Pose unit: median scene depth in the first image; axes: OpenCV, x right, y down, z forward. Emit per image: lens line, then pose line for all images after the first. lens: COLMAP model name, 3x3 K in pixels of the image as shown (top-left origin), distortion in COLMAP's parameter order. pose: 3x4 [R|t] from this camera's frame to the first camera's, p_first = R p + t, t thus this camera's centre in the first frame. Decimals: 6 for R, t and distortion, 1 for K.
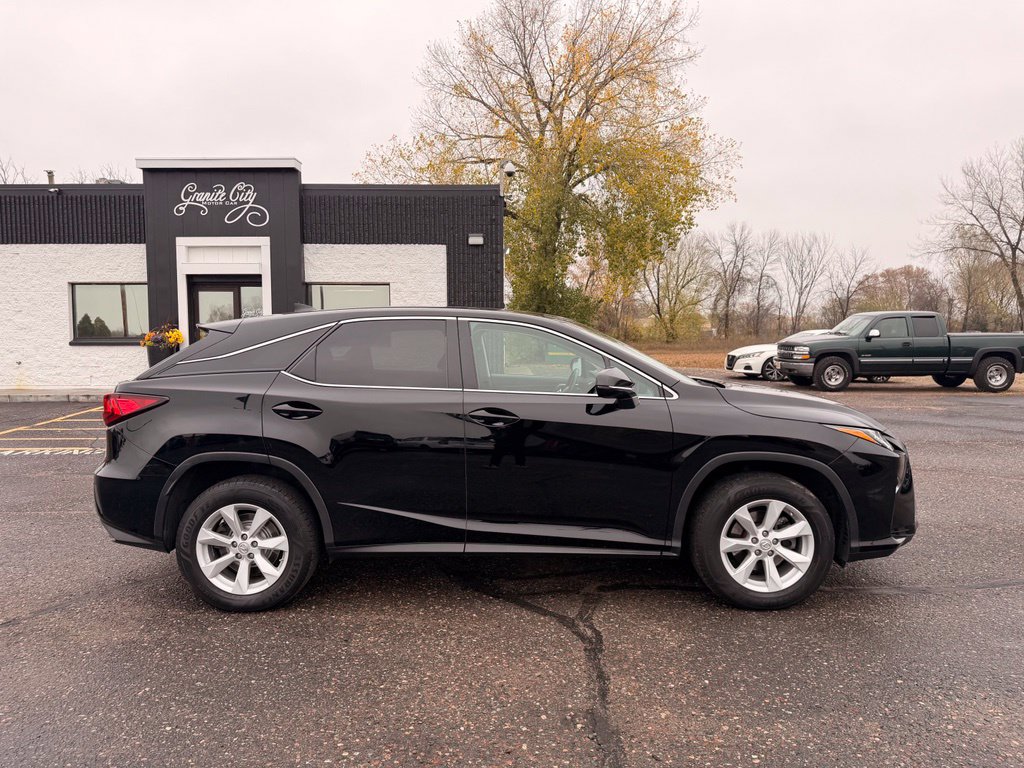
lens RADIAL K [[702.2, 0, 505.5], [0, 702.2, 396.9], [0, 0, 1]] dist [0.085094, -0.116677]
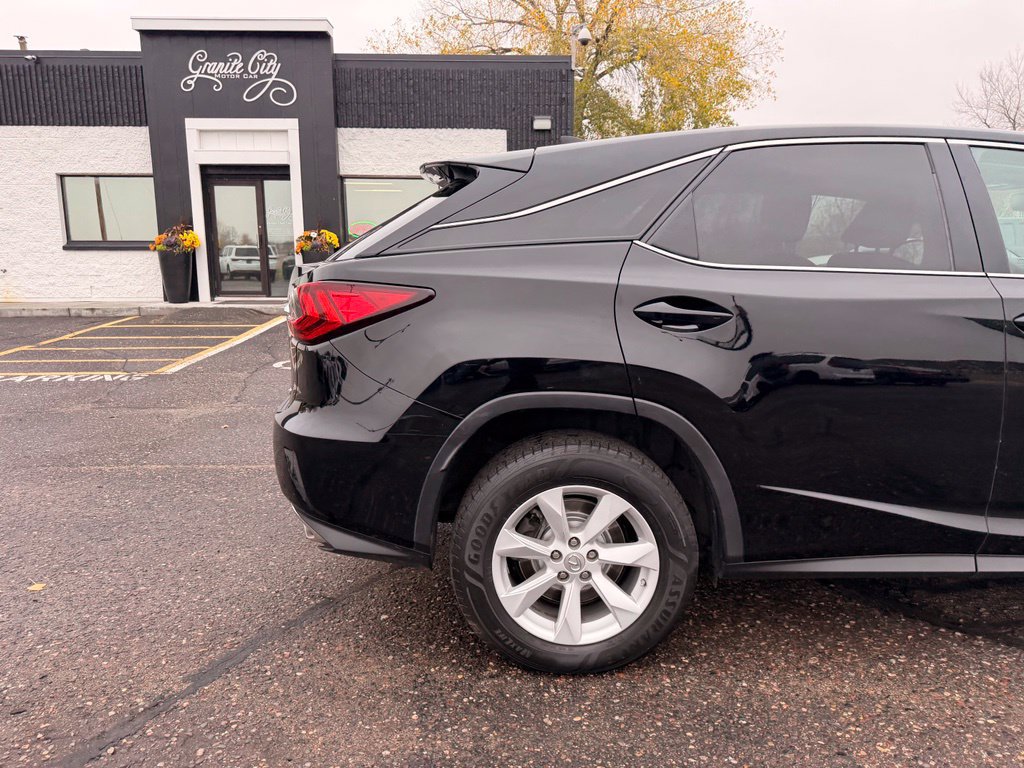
lens RADIAL K [[714.0, 0, 516.2], [0, 714.0, 397.9], [0, 0, 1]] dist [0.036893, -0.036641]
pose [[0.999389, -0.003384, 0.034778, -0.104964], [-0.000596, 0.993503, 0.113802, 0.004972], [-0.034937, -0.113753, 0.992895, 0.111421]]
